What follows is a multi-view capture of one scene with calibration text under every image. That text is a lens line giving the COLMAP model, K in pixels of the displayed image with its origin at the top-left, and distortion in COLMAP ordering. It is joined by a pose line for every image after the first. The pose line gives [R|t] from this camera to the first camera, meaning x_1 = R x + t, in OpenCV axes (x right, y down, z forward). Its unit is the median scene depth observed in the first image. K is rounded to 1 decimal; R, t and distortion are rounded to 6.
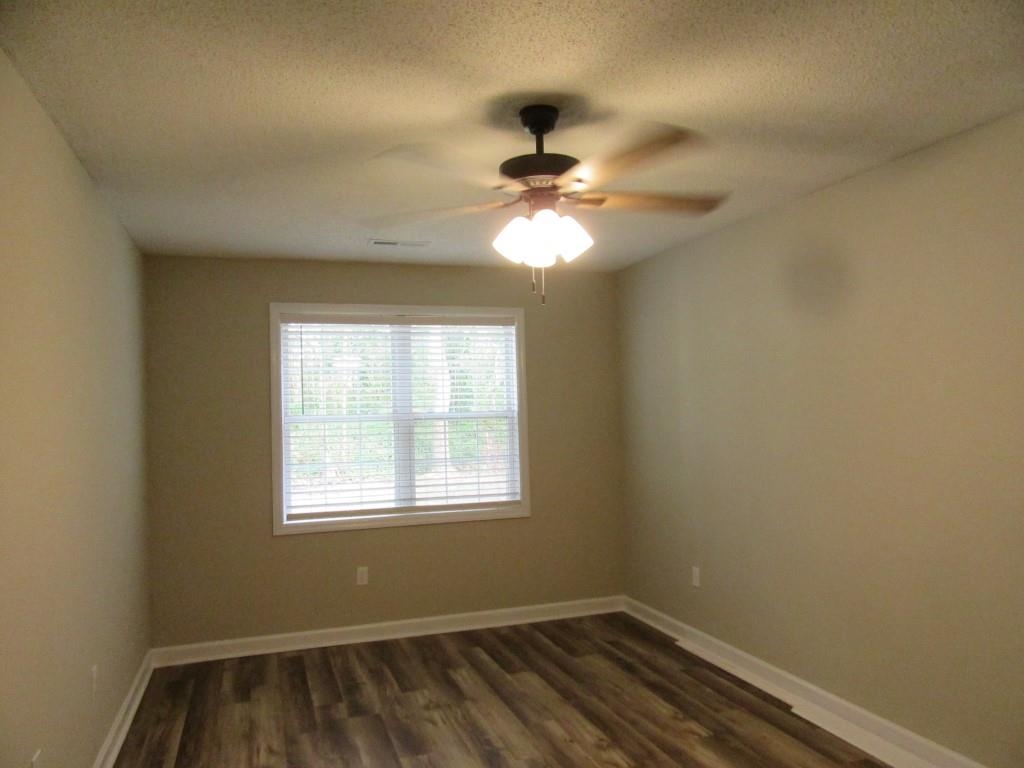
lens RADIAL K [[765.0, 0, 512.0], [0, 765.0, 384.0], [0, 0, 1]] dist [0.005415, -0.005442]
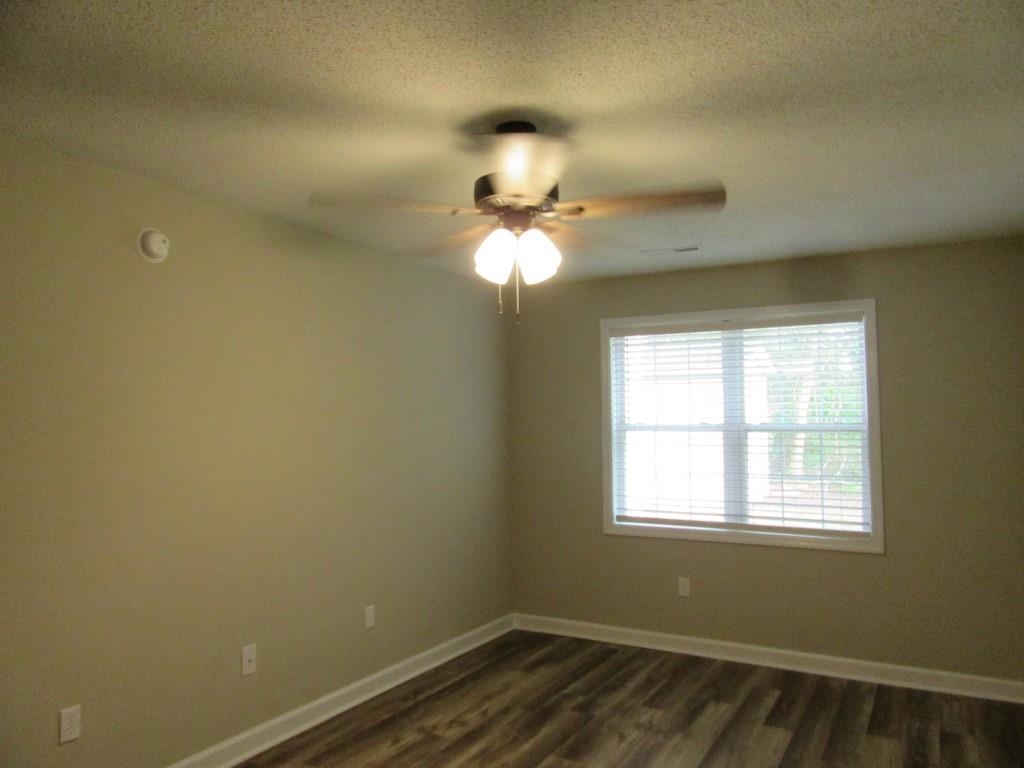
lens RADIAL K [[765.0, 0, 512.0], [0, 765.0, 384.0], [0, 0, 1]] dist [0.005415, -0.005442]
pose [[0.671034, -0.012571, -0.741320, 0.405112], [0.011490, 0.999913, -0.006556, -0.008223], [0.741337, -0.004119, 0.671120, 0.176024]]
